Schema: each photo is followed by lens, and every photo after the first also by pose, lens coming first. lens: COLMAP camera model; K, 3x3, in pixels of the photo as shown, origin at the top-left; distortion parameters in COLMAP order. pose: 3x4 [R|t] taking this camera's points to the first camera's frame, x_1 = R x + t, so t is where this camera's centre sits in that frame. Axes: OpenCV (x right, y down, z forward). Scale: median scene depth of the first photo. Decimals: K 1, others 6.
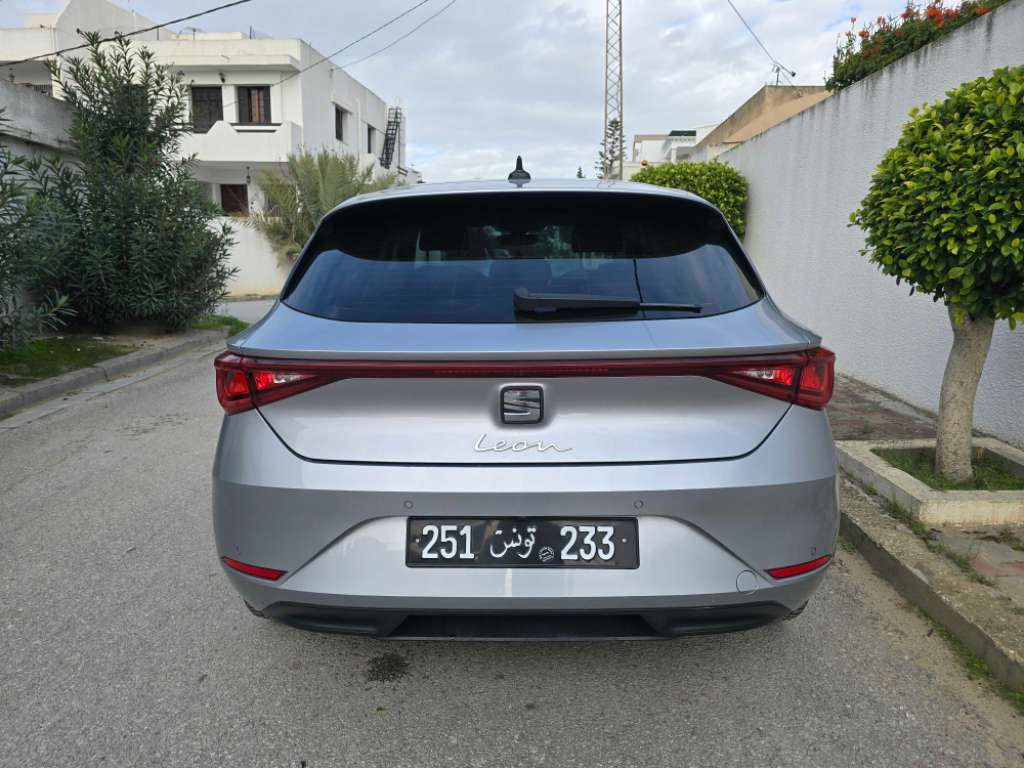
lens RADIAL K [[690.5, 0, 512.0], [0, 690.5, 384.0], [0, 0, 1]] dist [0.052710, -0.047595]
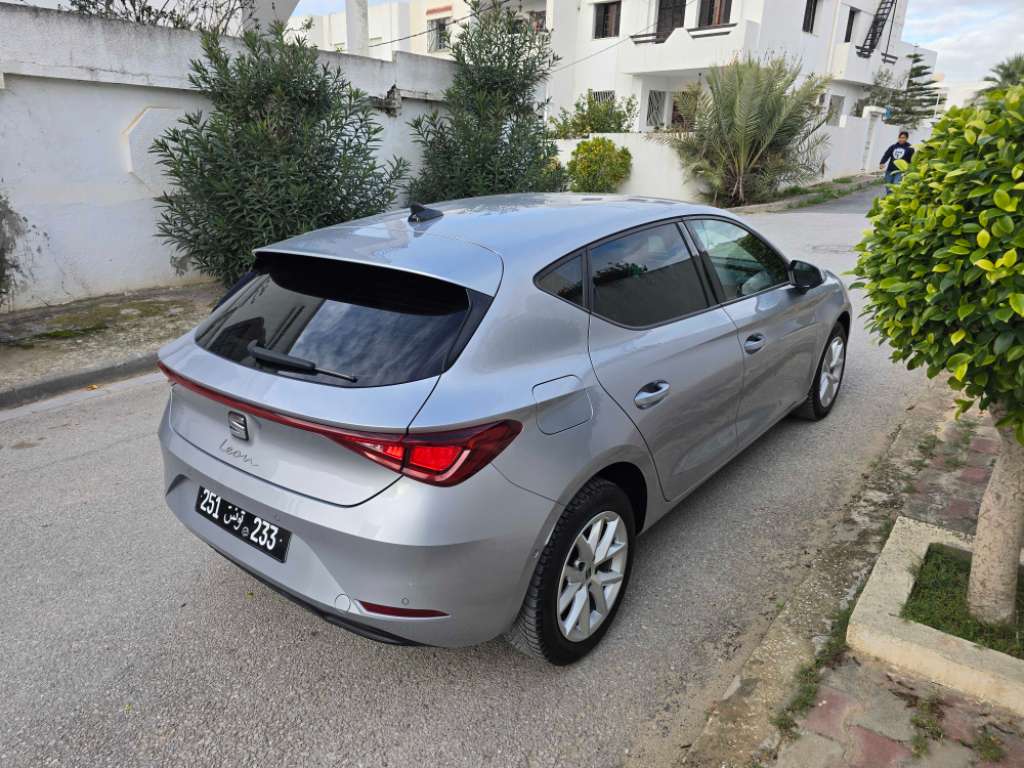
lens RADIAL K [[690.5, 0, 512.0], [0, 690.5, 384.0], [0, 0, 1]] dist [0.052710, -0.047595]
pose [[0.780552, 0.198127, -0.592862, 0.129361], [-0.111362, 0.977343, 0.179998, -0.037512], [0.615092, -0.074475, 0.784930, 0.025218]]
